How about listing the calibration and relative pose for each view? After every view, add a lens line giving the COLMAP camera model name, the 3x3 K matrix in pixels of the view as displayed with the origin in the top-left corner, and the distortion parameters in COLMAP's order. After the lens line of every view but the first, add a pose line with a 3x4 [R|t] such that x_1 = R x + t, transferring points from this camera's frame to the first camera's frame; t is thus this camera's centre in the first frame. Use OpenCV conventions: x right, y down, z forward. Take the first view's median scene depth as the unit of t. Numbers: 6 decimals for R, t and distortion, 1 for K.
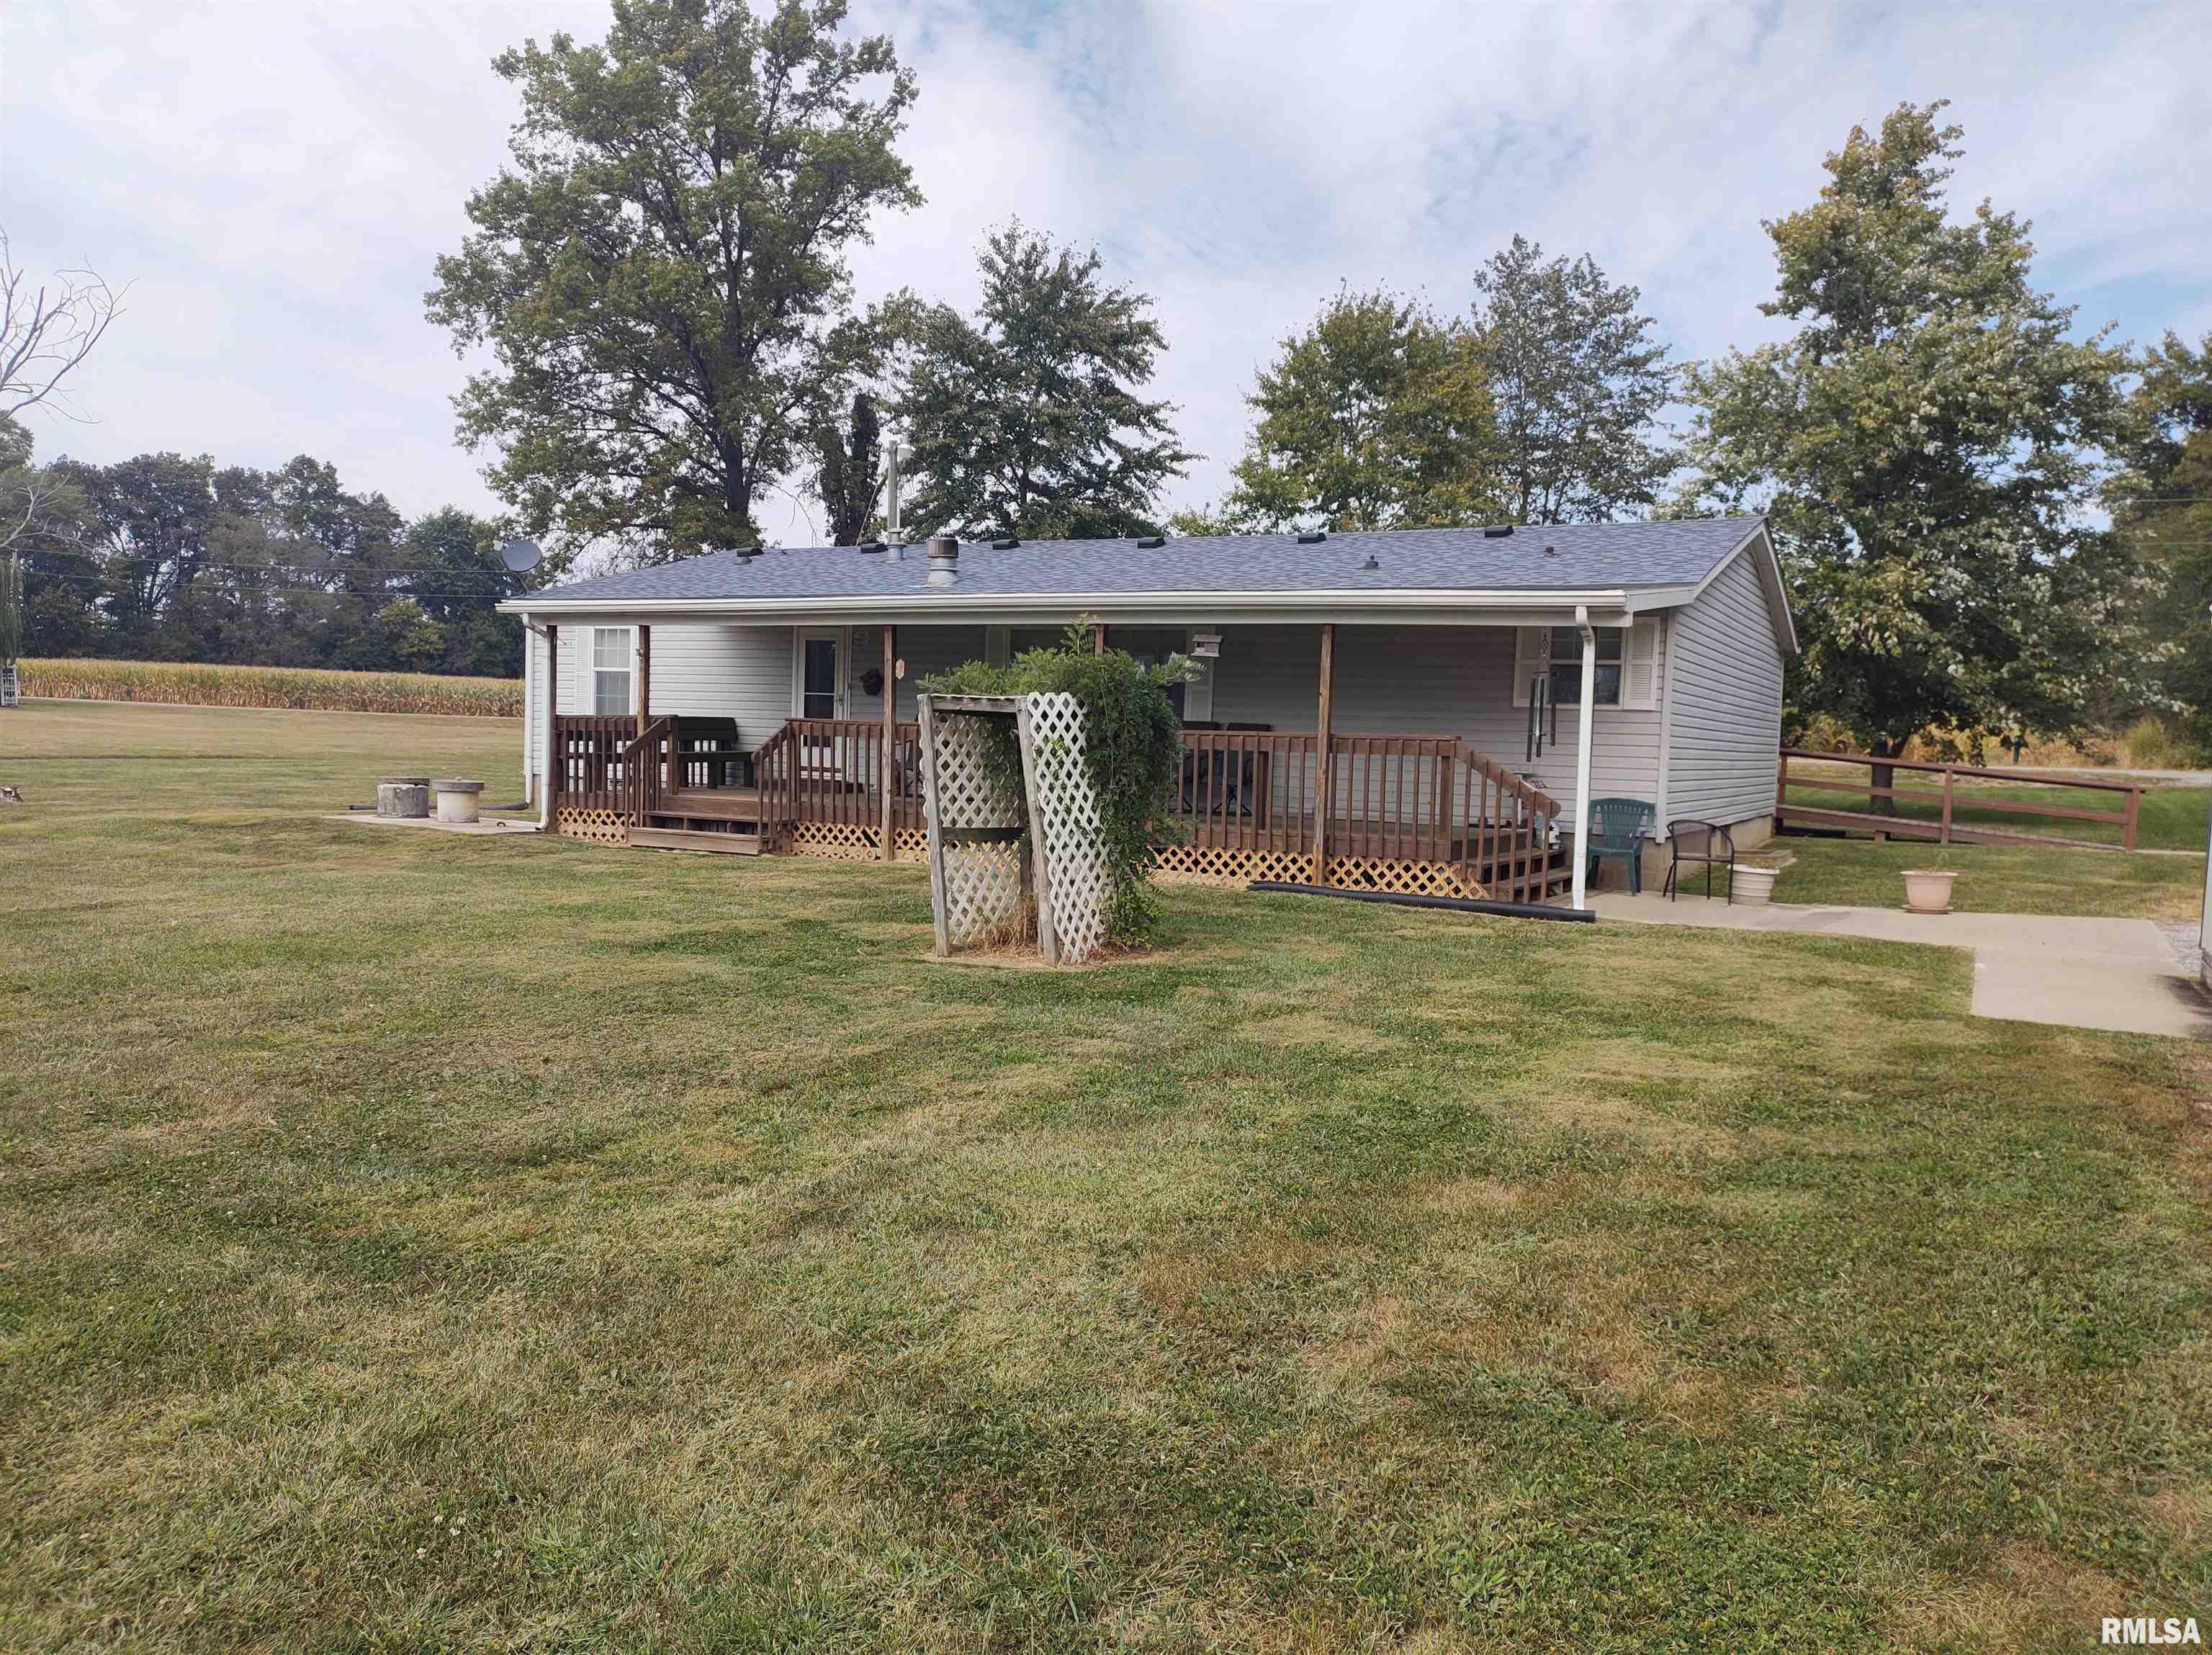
lens RADIAL K [[1622.6, 0, 1113.0], [0, 1622.6, 813.4], [0, 0, 1]] dist [0.065503, -0.056112]
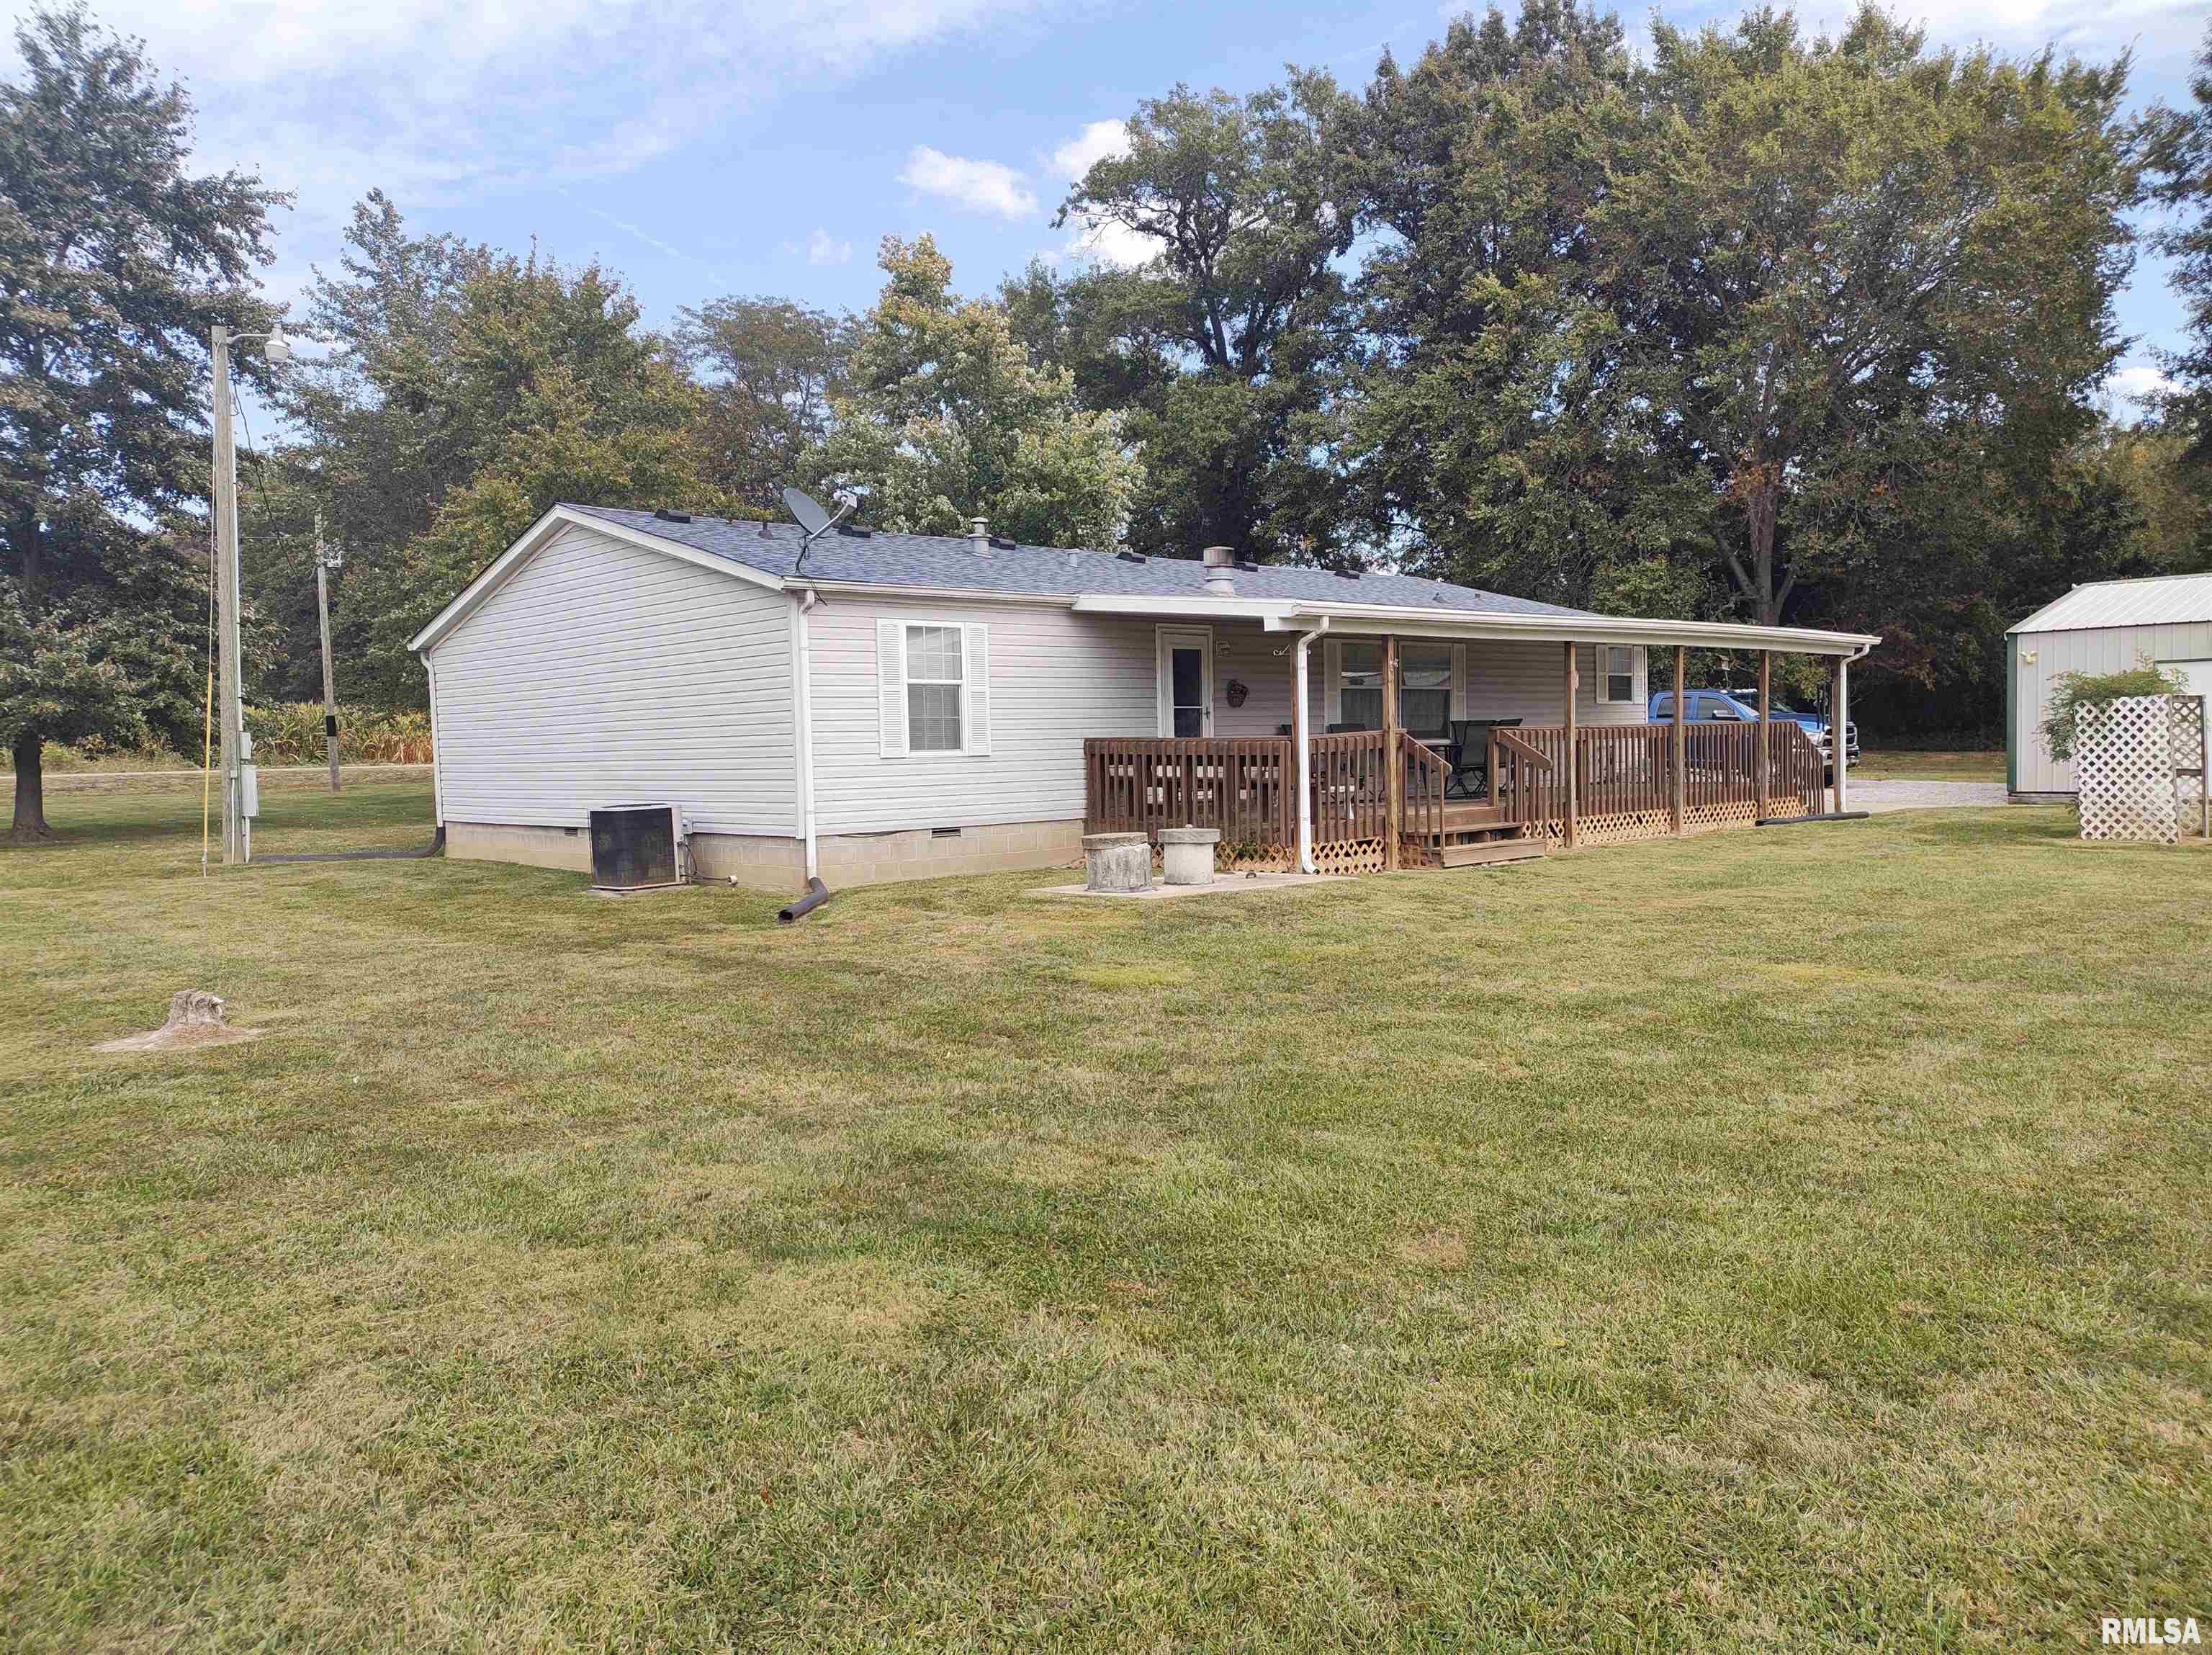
lens RADIAL K [[1622.6, 0, 1113.0], [0, 1622.6, 813.4], [0, 0, 1]] dist [0.065503, -0.056112]
pose [[0.346521, -0.077419, 0.934842, -1.271968], [0.082926, 0.995215, 0.051680, -0.078148], [-0.934369, 0.059615, 0.351283, 0.875112]]
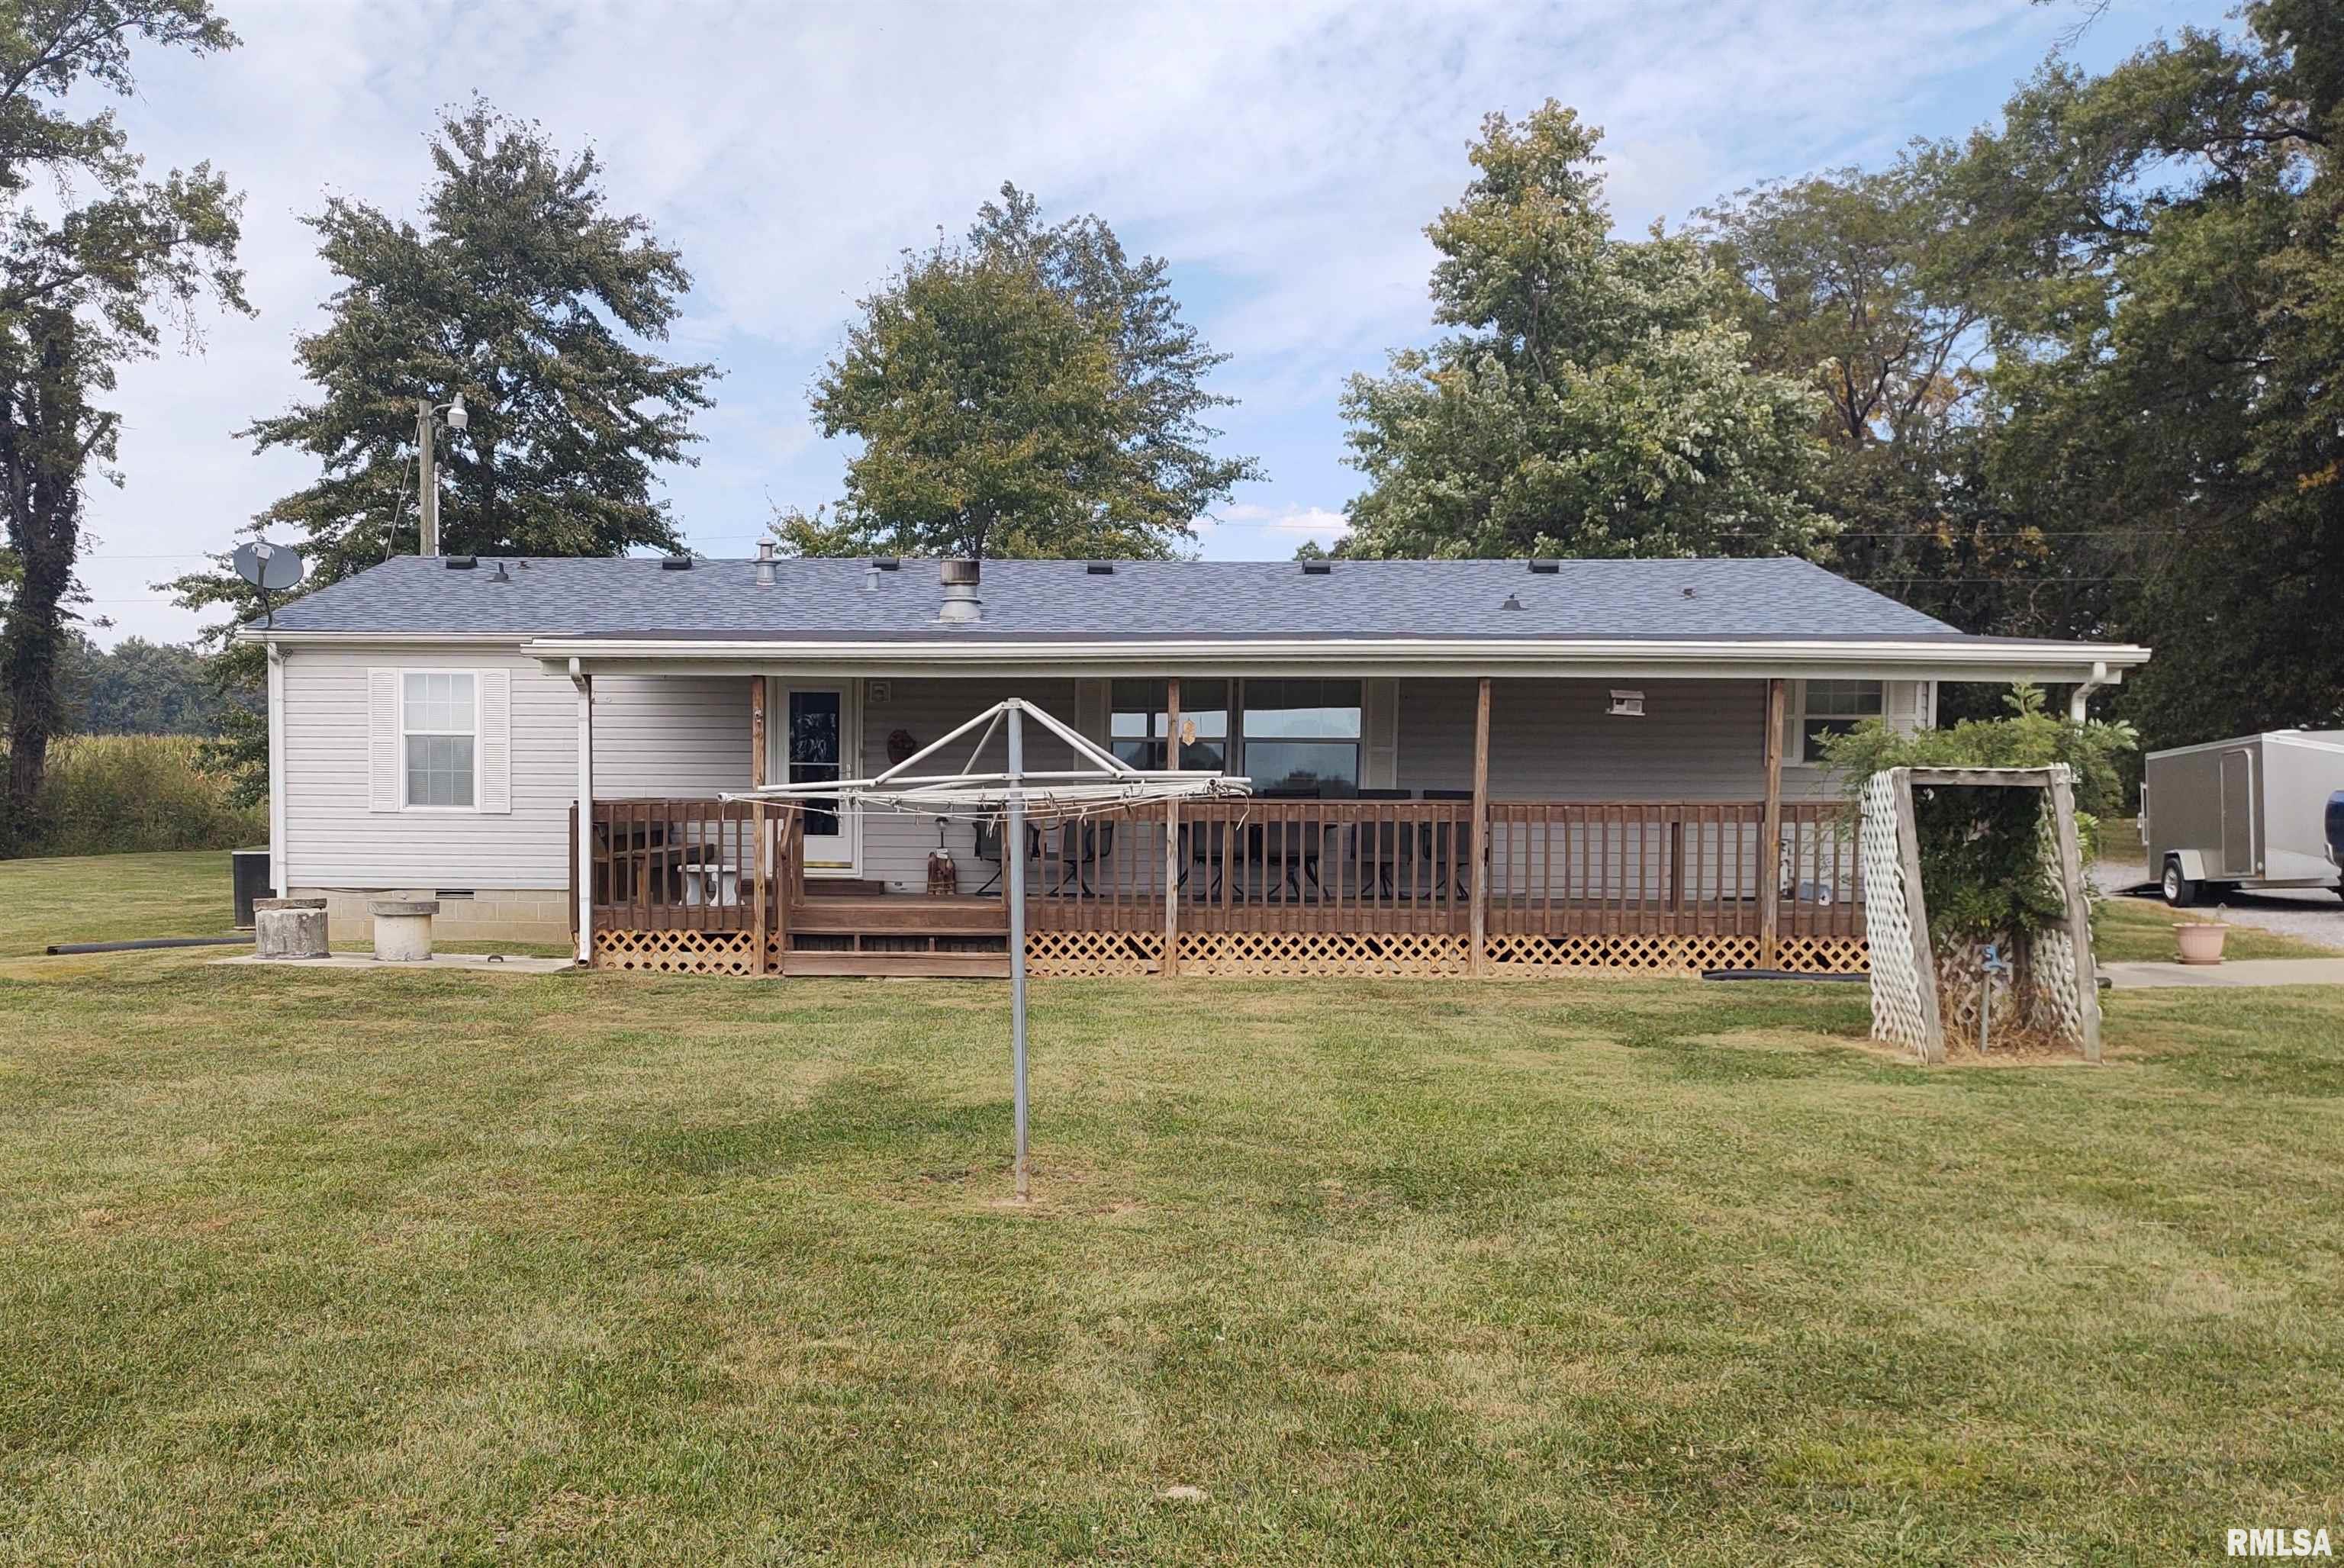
lens RADIAL K [[2159.5, 0, 981.0], [0, 2159.5, 878.5], [0, 0, 1]] dist [0.046234, 0.003987]
pose [[0.900881, -0.038837, 0.432326, -0.653816], [0.042839, 0.999082, 0.000482, -0.021502], [-0.431947, 0.018086, 0.901717, 0.092231]]
